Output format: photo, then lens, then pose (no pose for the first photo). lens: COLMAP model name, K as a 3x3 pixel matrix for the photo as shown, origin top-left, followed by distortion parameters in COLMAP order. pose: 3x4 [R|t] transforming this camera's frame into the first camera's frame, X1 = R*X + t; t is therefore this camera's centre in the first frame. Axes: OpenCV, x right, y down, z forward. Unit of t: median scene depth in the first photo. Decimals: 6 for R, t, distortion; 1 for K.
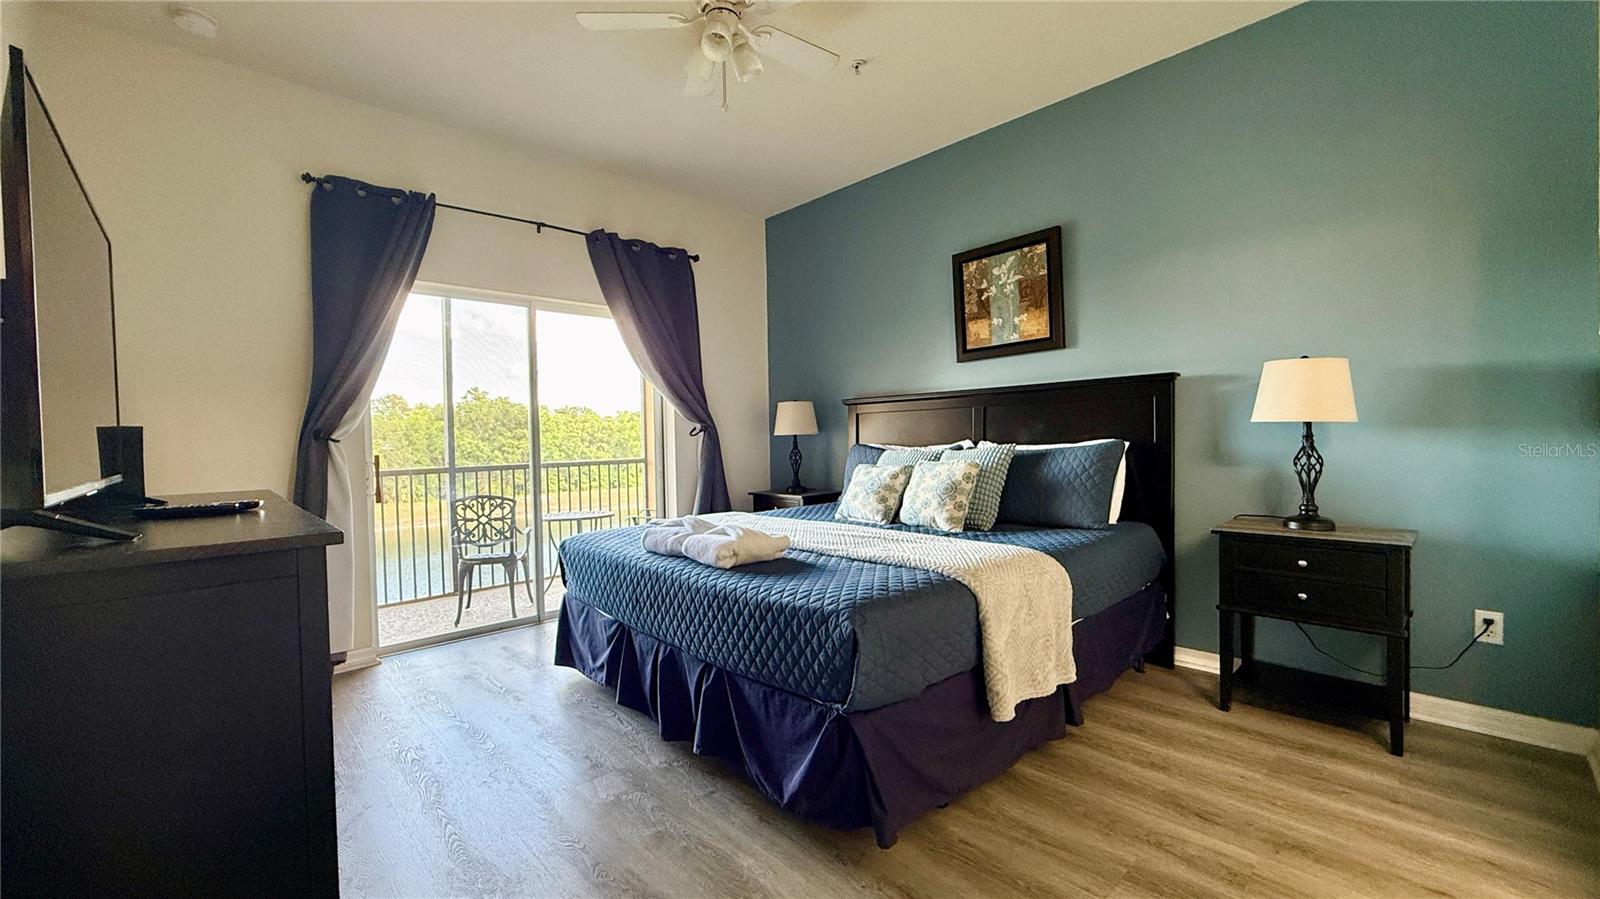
lens RADIAL K [[637.9, 0, 789.9], [0, 637.9, 446.5], [0, 0, 1]] dist [-0.003240, 0.000625]
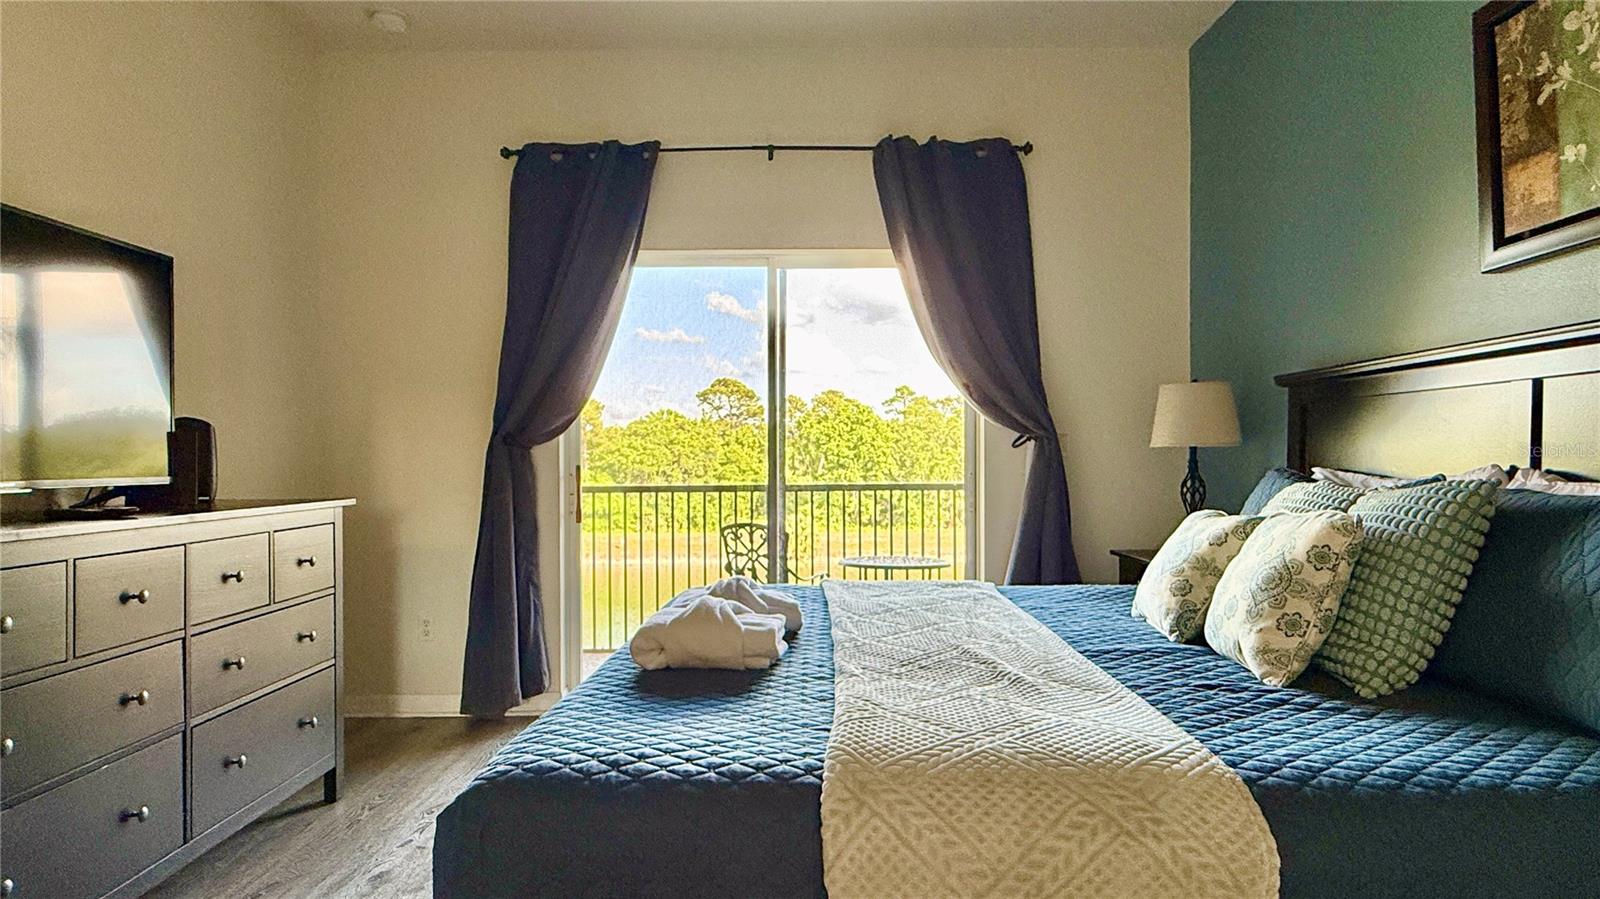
lens RADIAL K [[922.1, 0, 803.8], [0, 922.1, 460.3], [0, 0, 1]] dist [-0.000677, 0.000018]
pose [[0.734138, 0.019483, -0.678721, 0.361043], [-0.018768, 0.999789, 0.008400, -0.009539], [0.678741, 0.006571, 0.734348, 0.285040]]
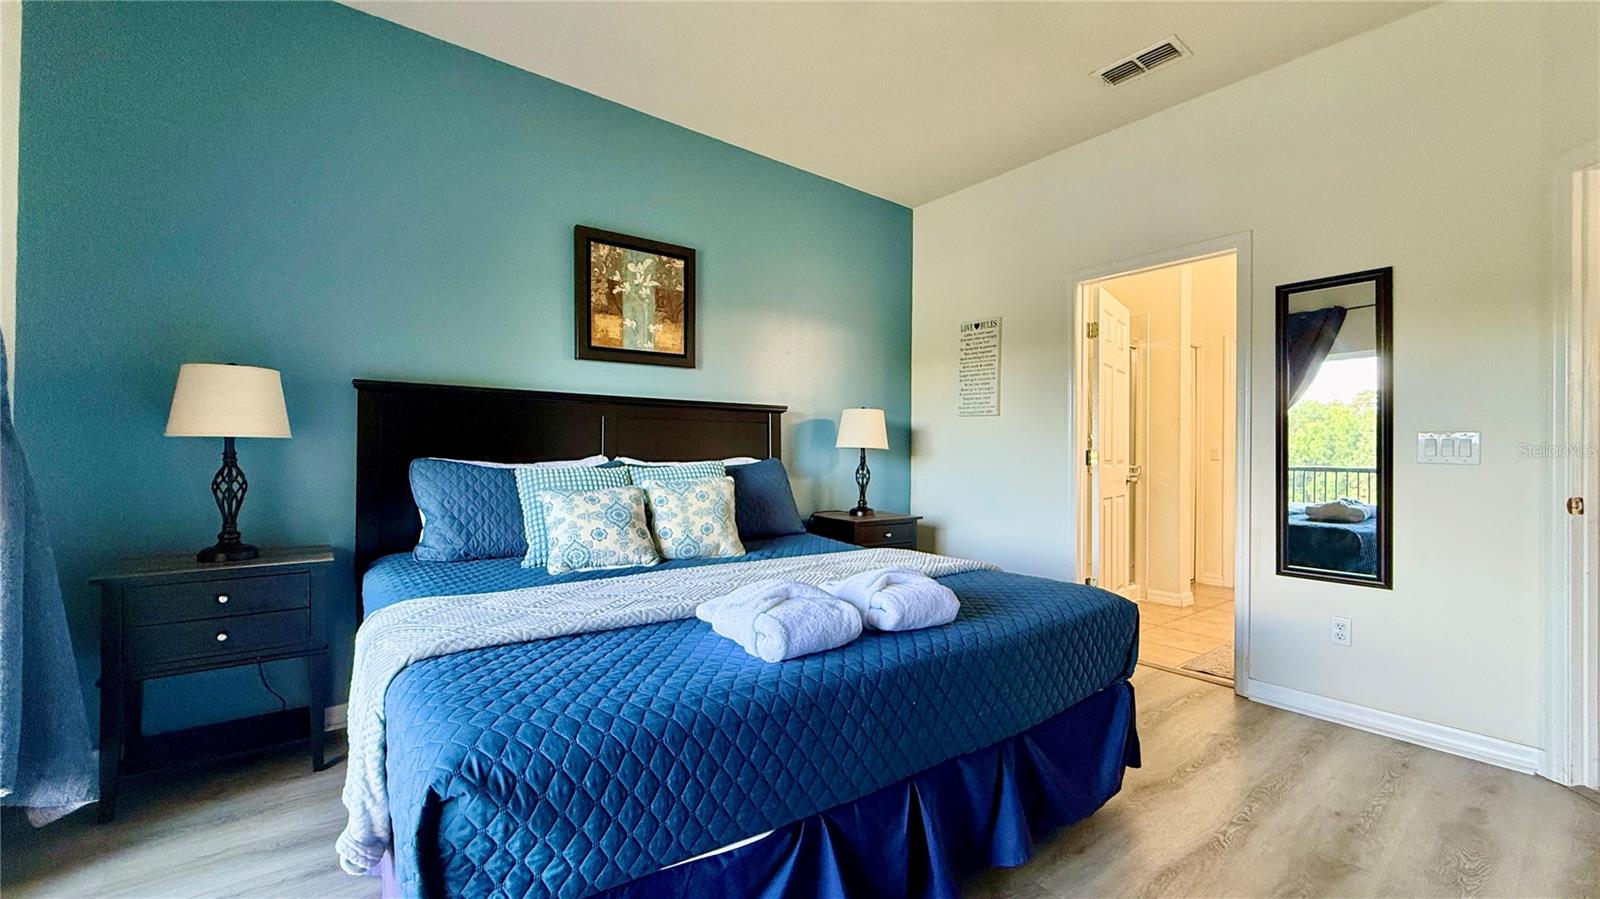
lens RADIAL K [[637.9, 0, 801.5], [0, 637.9, 452.9], [0, 0, 1]] dist [-0.003240, 0.000625]
pose [[0.091360, 0.025233, 0.995498, -0.530462], [0.005455, 0.999651, -0.025839, 0.009024], [-0.995803, 0.007791, 0.091190, 0.675861]]
